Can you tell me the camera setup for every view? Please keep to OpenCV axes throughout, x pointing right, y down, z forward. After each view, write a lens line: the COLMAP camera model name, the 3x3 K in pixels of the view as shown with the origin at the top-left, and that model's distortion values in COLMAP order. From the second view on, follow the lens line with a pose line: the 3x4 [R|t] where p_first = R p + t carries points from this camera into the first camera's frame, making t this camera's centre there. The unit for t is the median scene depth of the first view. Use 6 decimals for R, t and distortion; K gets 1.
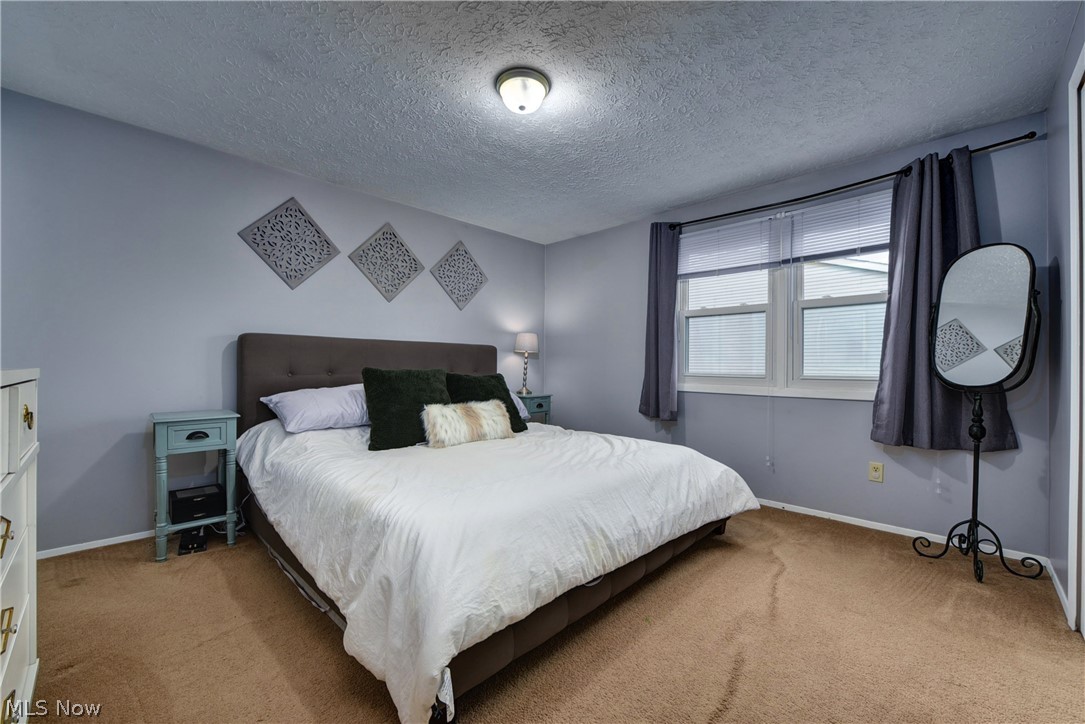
lens RADIAL K [[430.8, 0, 547.1], [0, 430.8, 367.0], [0, 0, 1]] dist [-0.002403, -0.000024]
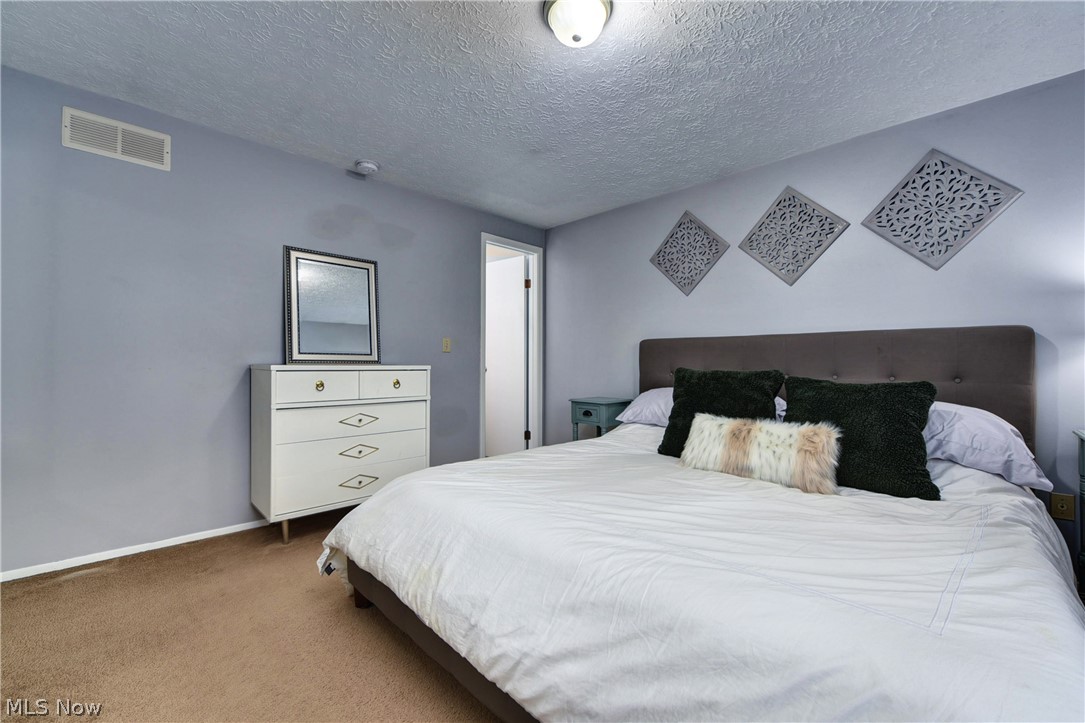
lens RADIAL K [[430.8, 0, 547.1], [0, 430.8, 361.8], [0, 0, 1]] dist [-0.002403, -0.000024]
pose [[-0.011246, 0.000423, -0.999937, 0.494450], [0.000107, 1.000000, 0.000422, -0.011094], [0.999937, -0.000102, -0.011246, 0.633980]]
